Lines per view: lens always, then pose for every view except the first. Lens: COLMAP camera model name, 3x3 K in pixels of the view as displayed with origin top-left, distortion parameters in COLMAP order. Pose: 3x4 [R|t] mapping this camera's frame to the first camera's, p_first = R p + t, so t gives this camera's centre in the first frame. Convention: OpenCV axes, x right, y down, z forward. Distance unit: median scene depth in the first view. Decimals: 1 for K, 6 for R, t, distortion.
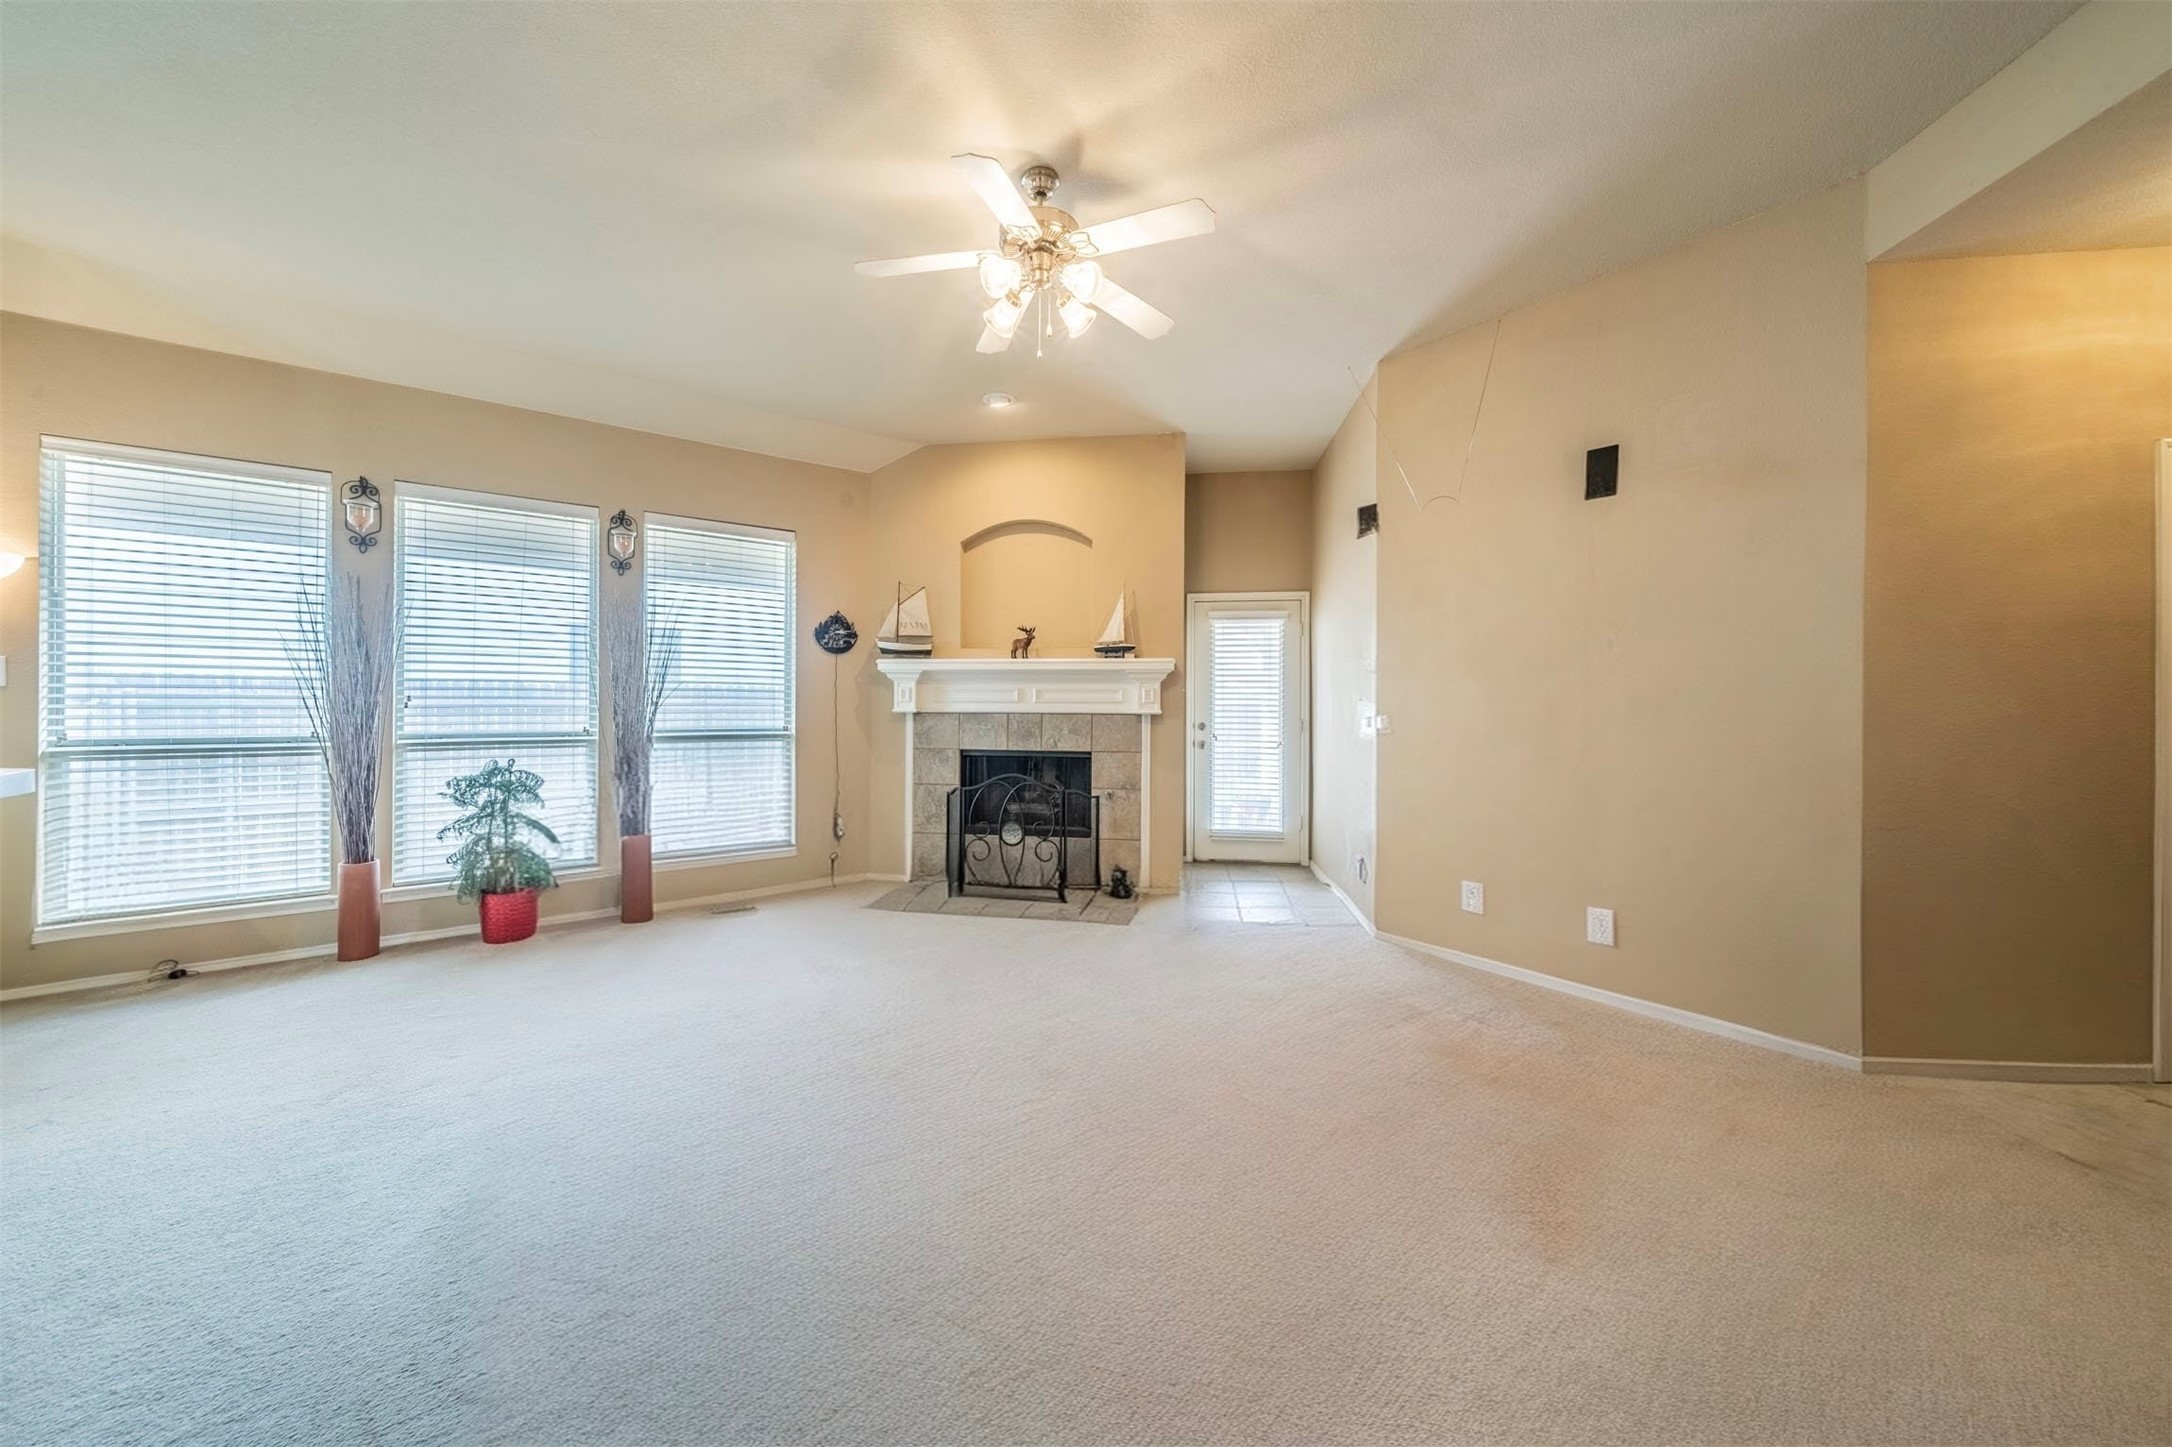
lens RADIAL K [[765.0, 0, 1076.2], [0, 765.0, 697.5], [0, 0, 1]] dist [-0.001337, -0.000221]
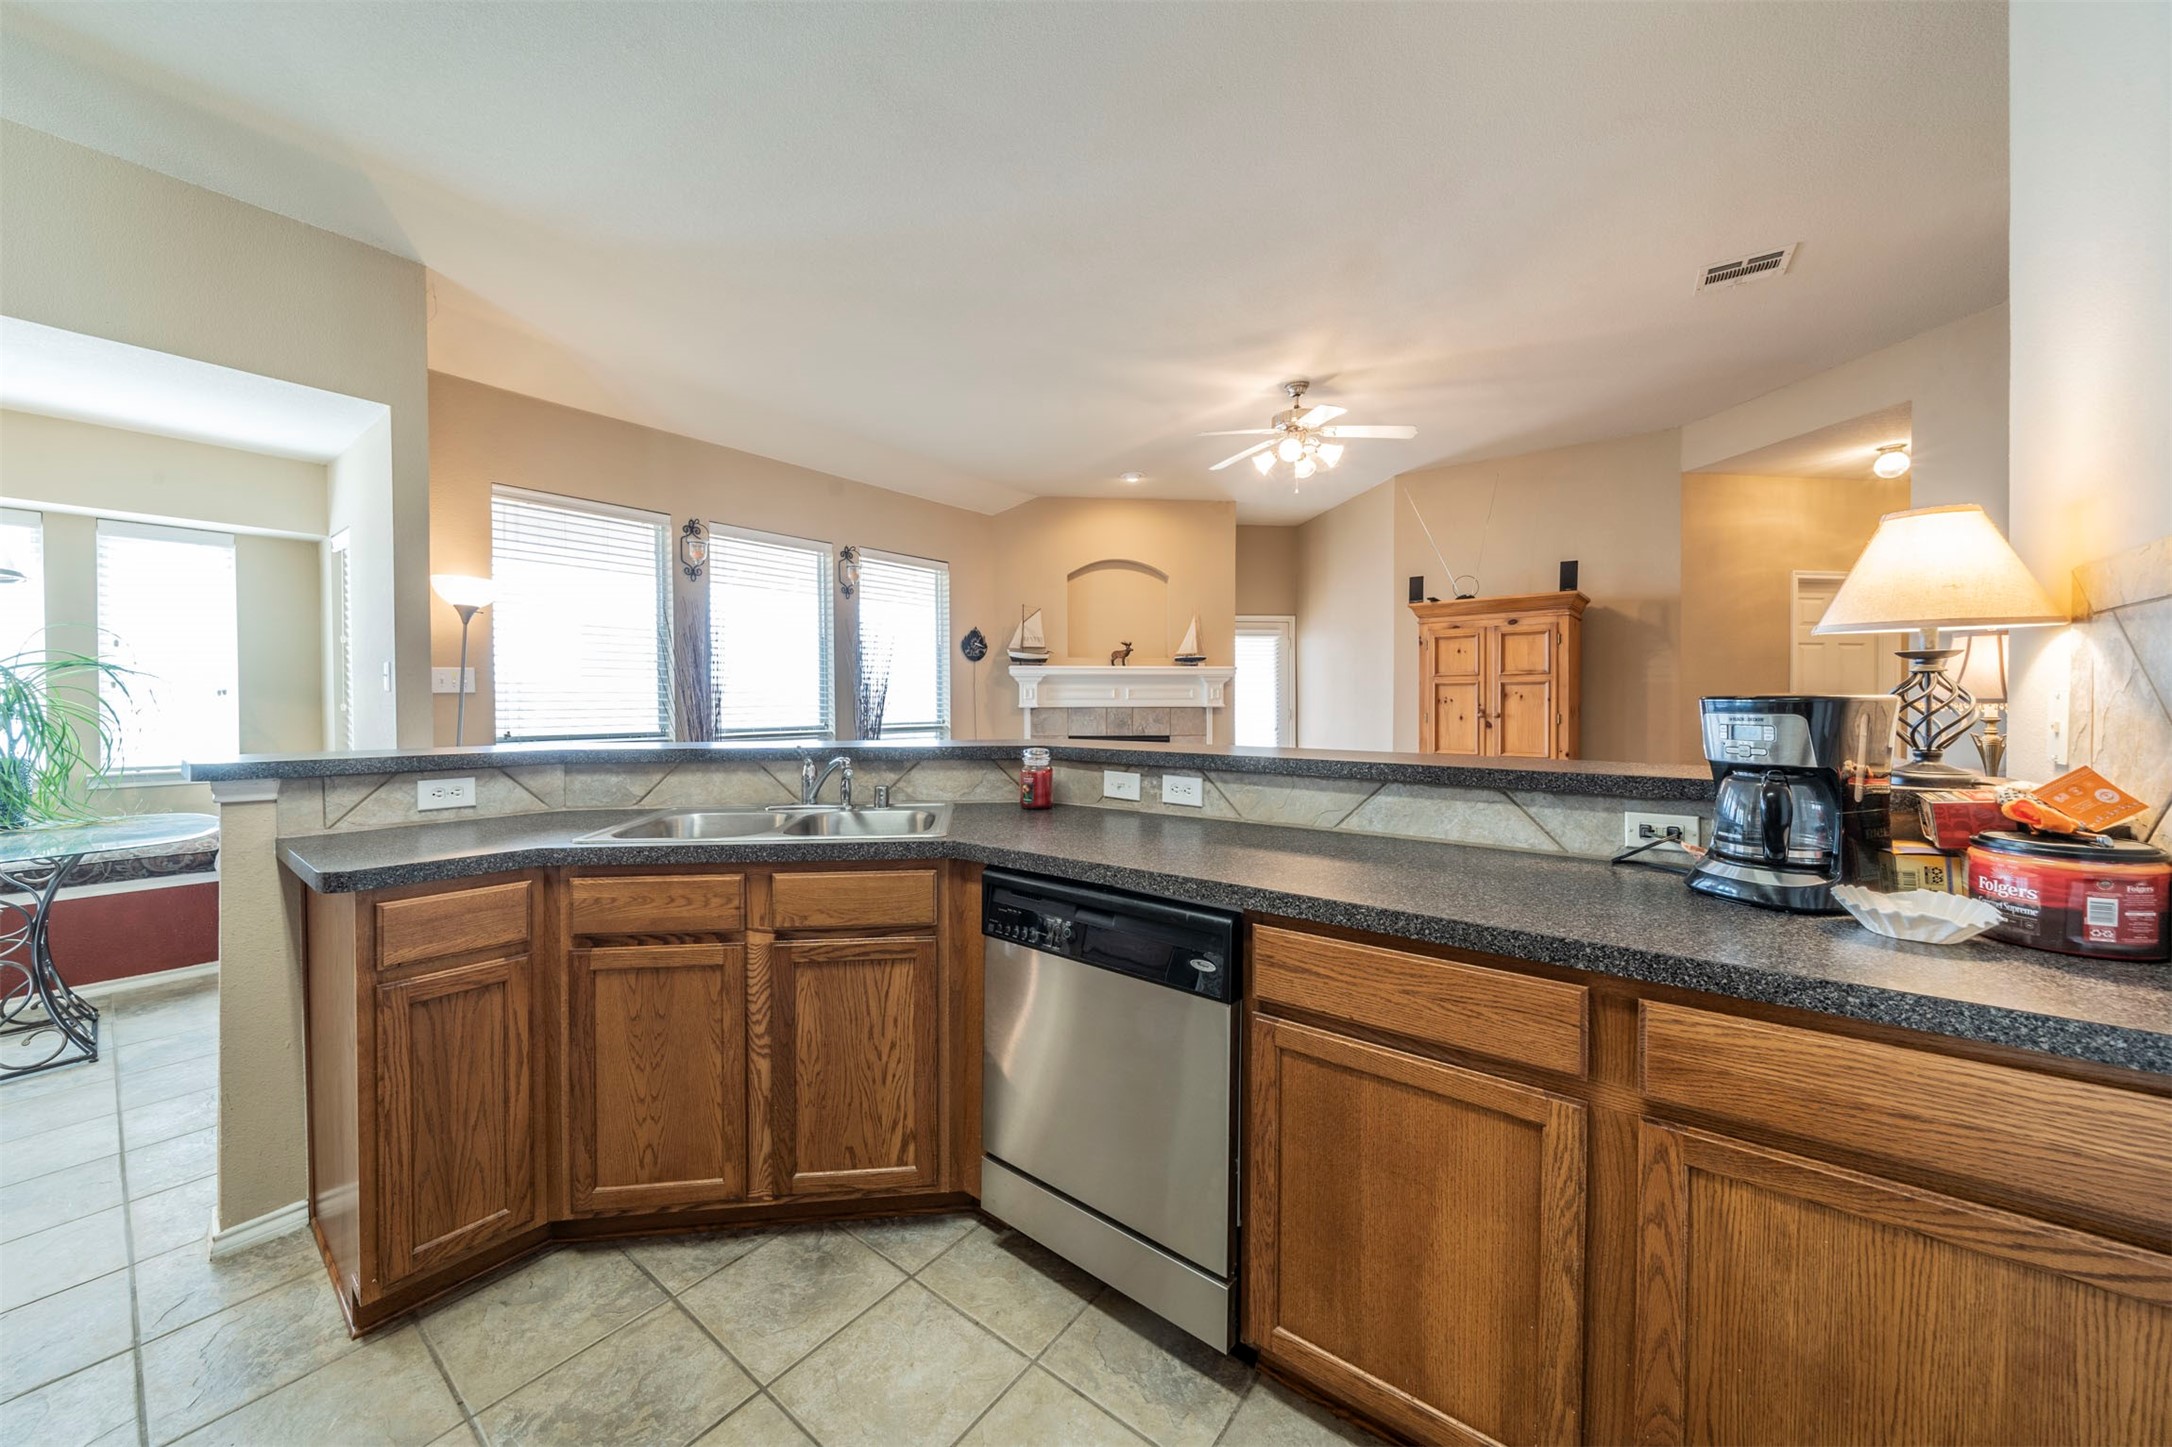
lens RADIAL K [[765.0, 0, 1076.2], [0, 765.0, 697.5], [0, 0, 1]] dist [-0.001337, -0.000221]
pose [[0.967874, -0.006618, 0.251349, -0.469848], [0.005277, 0.999968, 0.006009, -0.004609], [-0.251381, -0.004489, 0.967878, -0.250381]]
